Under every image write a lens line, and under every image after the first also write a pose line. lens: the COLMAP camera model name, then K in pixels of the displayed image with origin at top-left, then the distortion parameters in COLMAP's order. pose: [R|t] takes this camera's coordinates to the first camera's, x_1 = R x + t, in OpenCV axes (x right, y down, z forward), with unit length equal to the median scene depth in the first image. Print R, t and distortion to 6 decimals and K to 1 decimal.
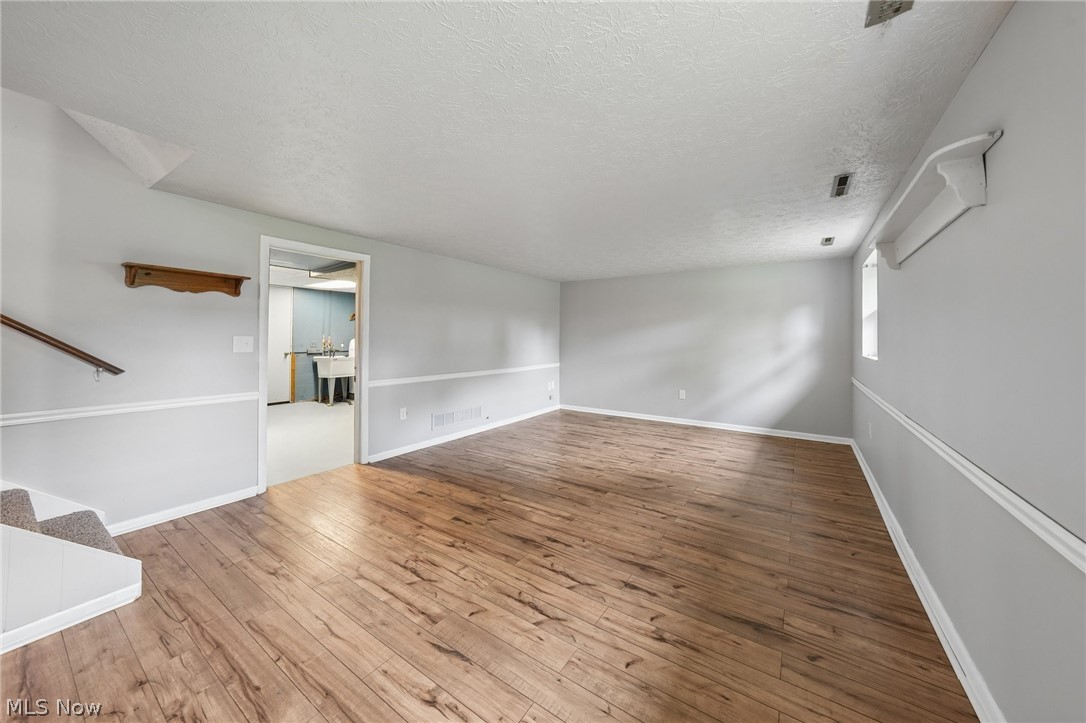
lens RADIAL K [[376.9, 0, 554.0], [0, 376.9, 331.3], [0, 0, 1]] dist [-0.001374, 0.000093]
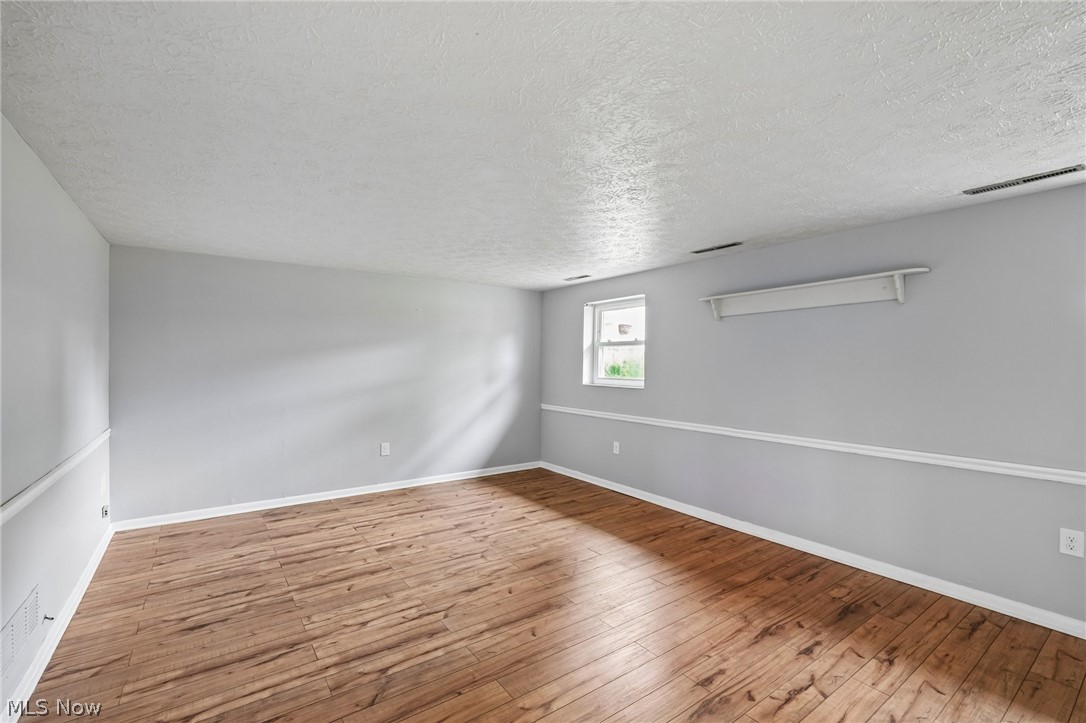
lens RADIAL K [[475.9, 0, 546.3], [0, 475.9, 362.7], [0, 0, 1]] dist [0.004205, 0.000560]
pose [[0.360538, -0.003037, 0.932739, -0.920996], [-0.019089, 0.999761, 0.010634, -0.019011], [-0.932549, -0.021639, 0.360394, 0.995246]]
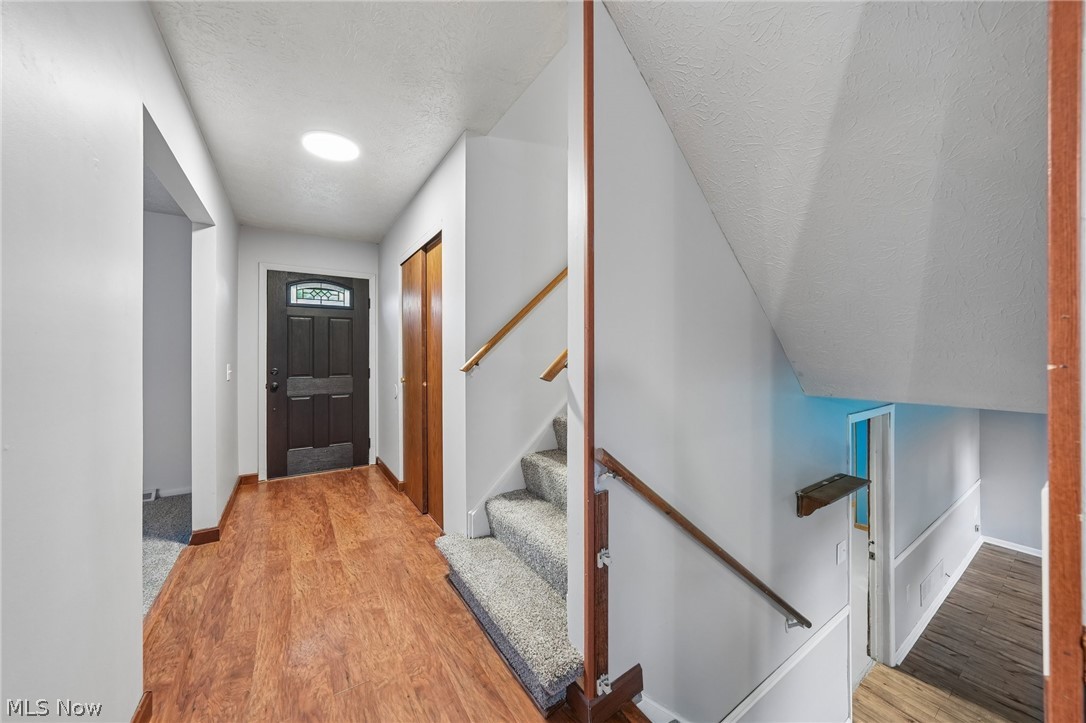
lens RADIAL K [[376.9, 0, 541.3], [0, 376.9, 356.8], [0, 0, 1]] dist [-0.001374, 0.000093]
pose [[0.915739, -0.006453, -0.401722, -1.382464], [0.014503, 0.999750, 0.017000, -0.526059], [0.401512, -0.021394, 0.915604, -0.025338]]
